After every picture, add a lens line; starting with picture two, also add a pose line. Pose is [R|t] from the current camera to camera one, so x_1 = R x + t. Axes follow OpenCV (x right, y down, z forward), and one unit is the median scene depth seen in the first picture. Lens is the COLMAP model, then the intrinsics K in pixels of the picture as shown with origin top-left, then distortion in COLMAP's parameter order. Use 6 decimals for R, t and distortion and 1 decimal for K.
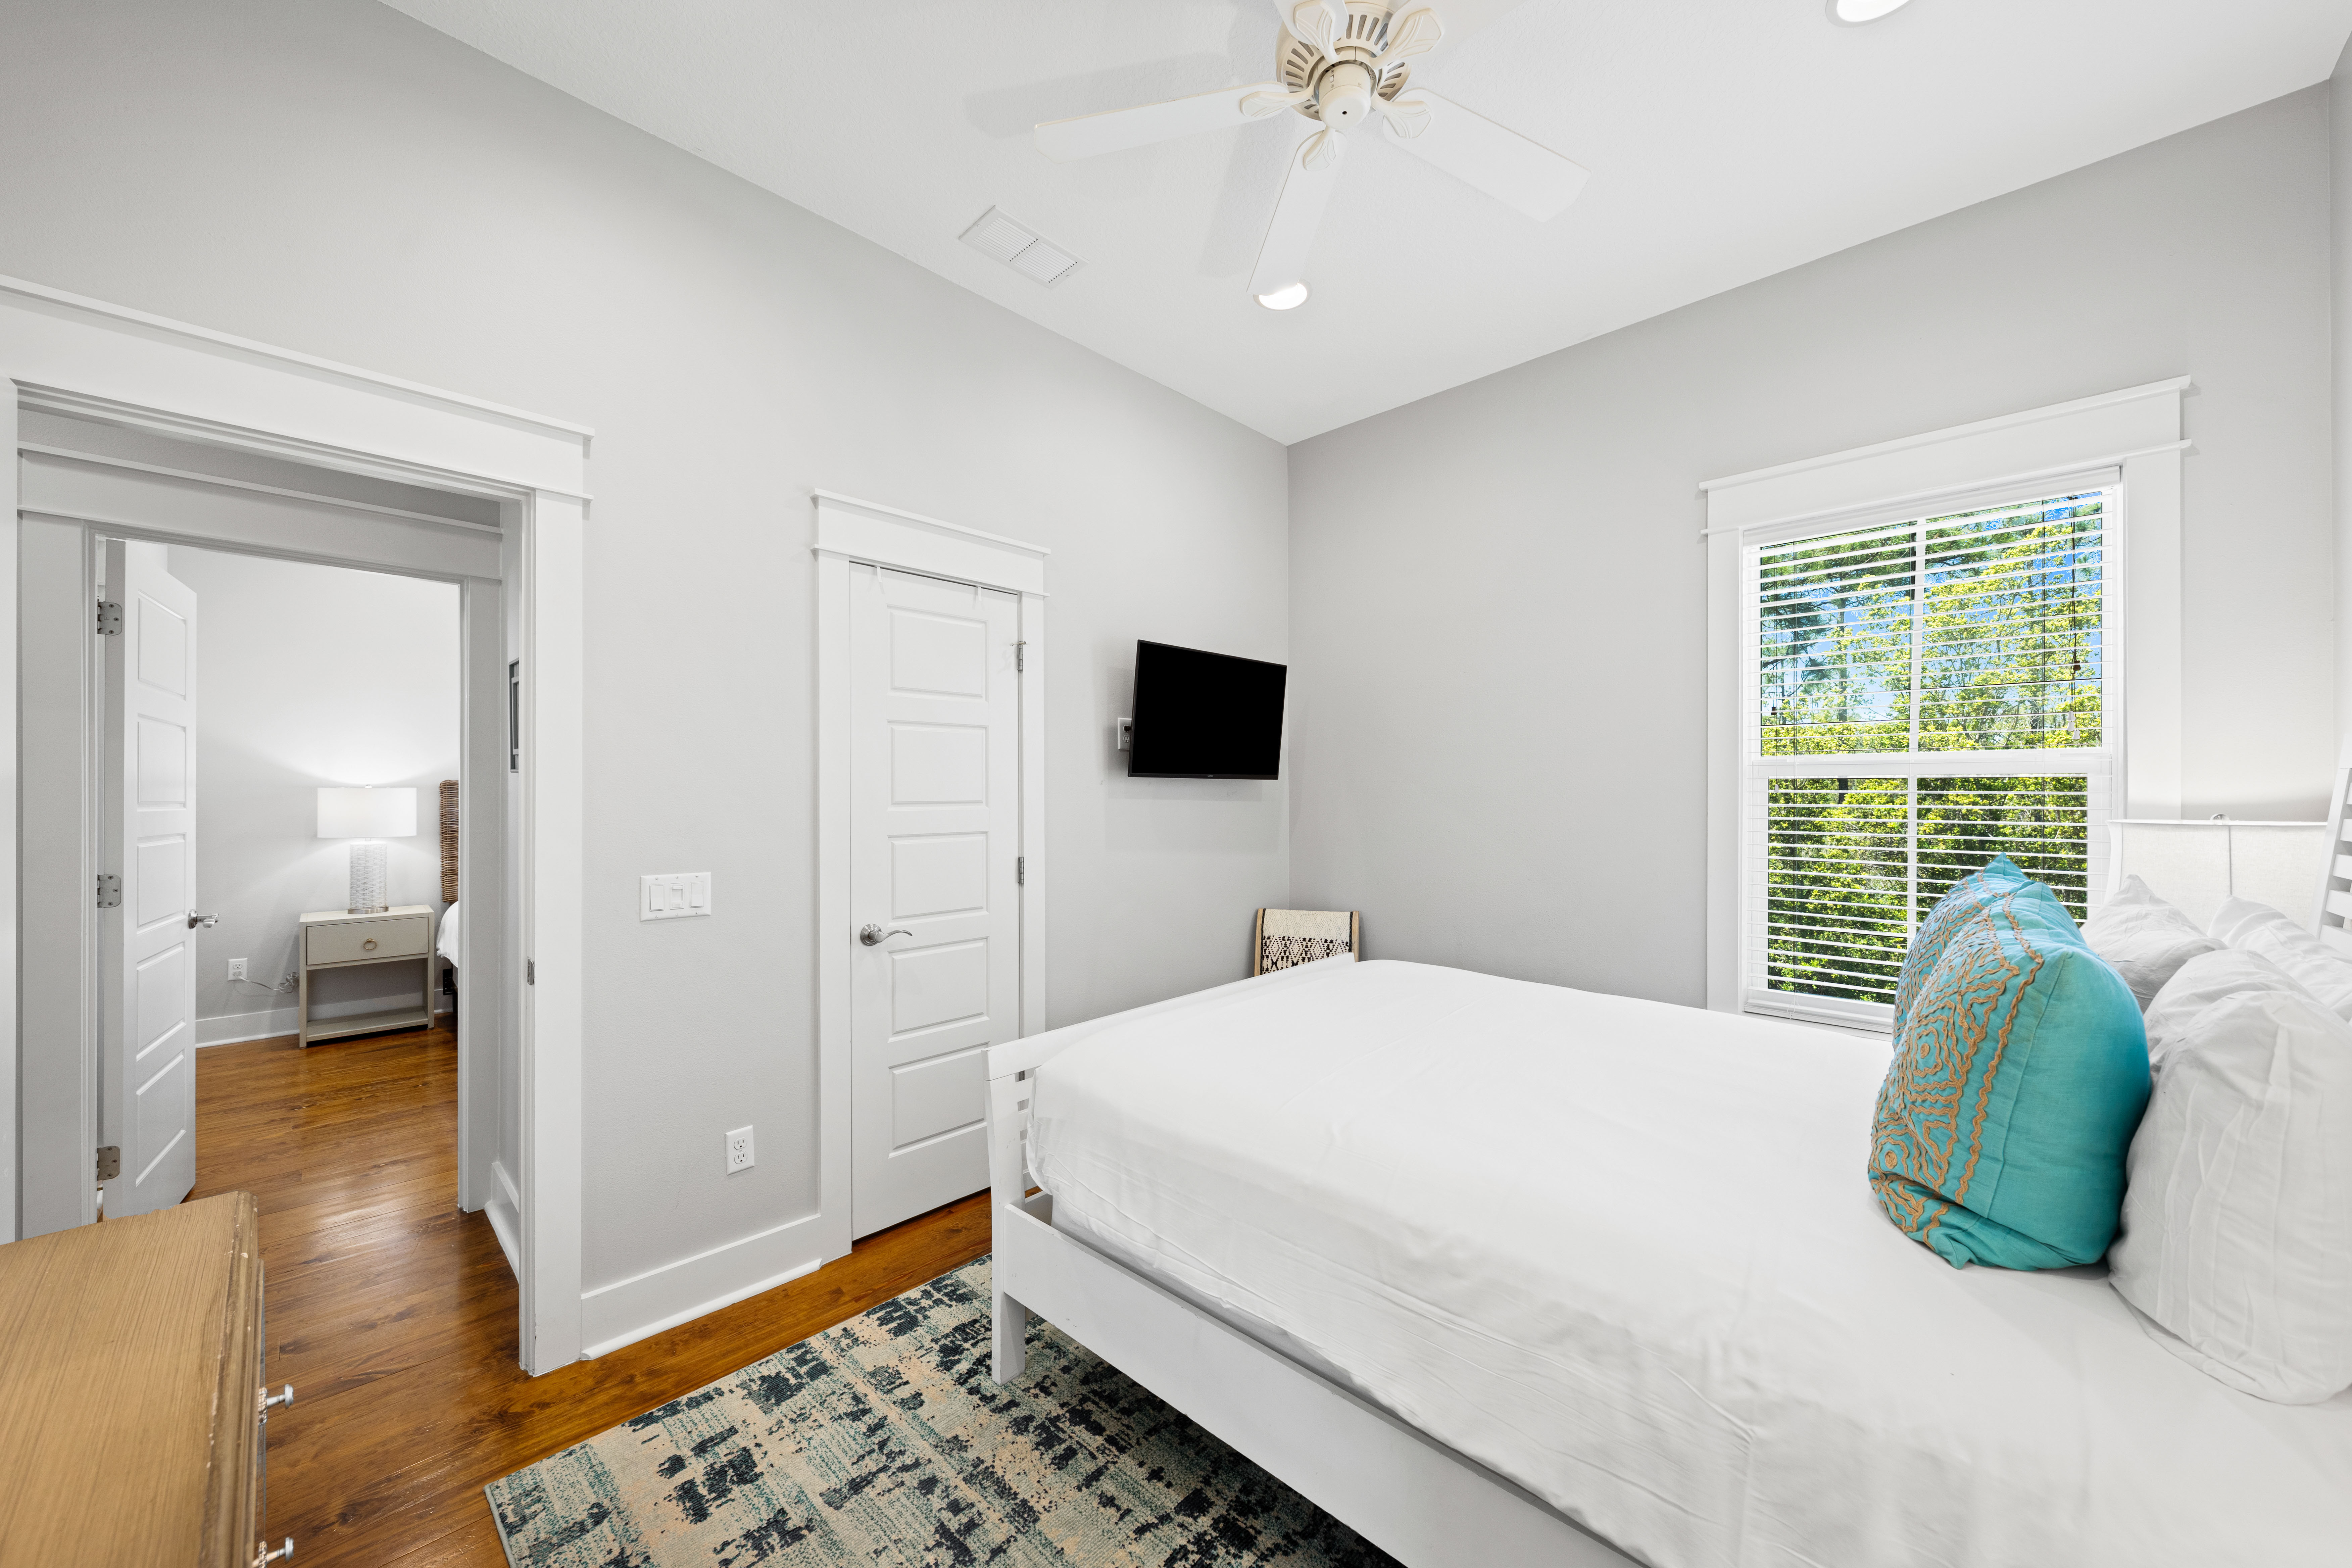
lens RADIAL K [[847.3, 0, 1176.0], [0, 847.3, 784.0], [0, 0, 1]] dist [-0.000121, 0.000035]
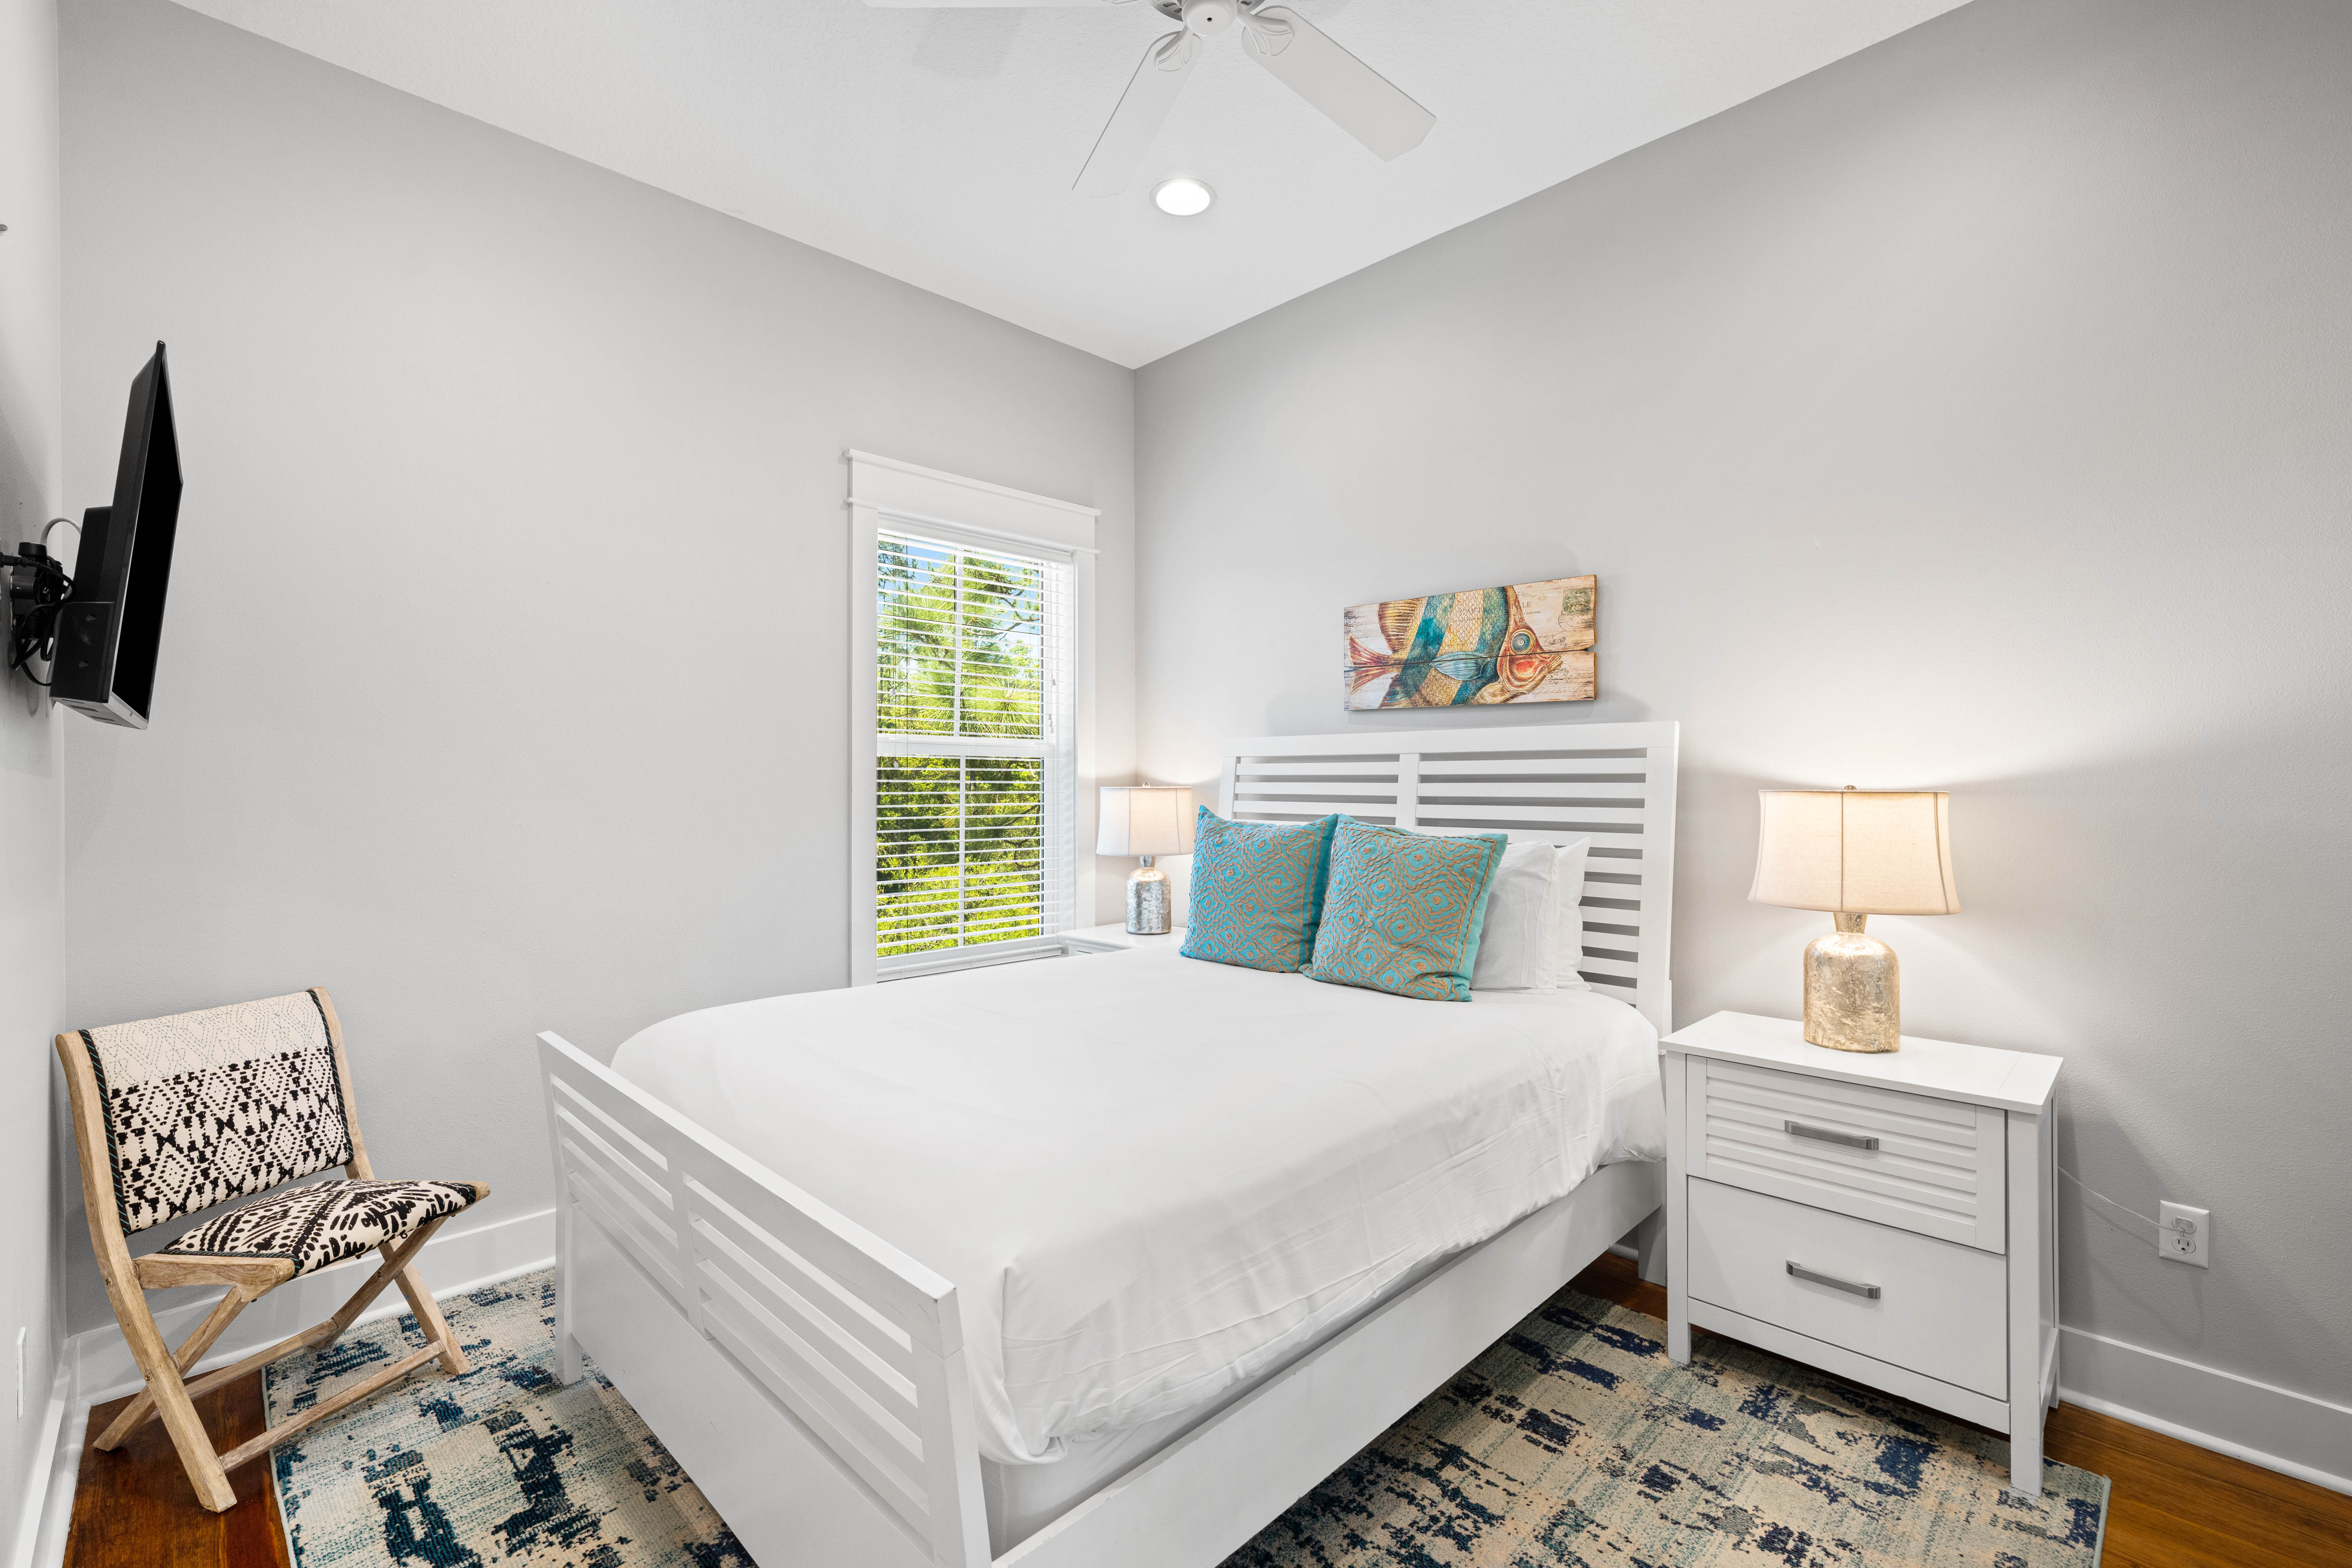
lens RADIAL K [[1020.3, 0, 1176.0], [0, 1020.3, 784.0], [0, 0, 1]] dist [-0.001025, -0.000179]
pose [[0.024612, 0.001454, 0.999696, -0.597111], [-0.007493, 0.999971, -0.001270, 0.030214], [-0.999669, -0.007459, 0.024622, 0.665893]]
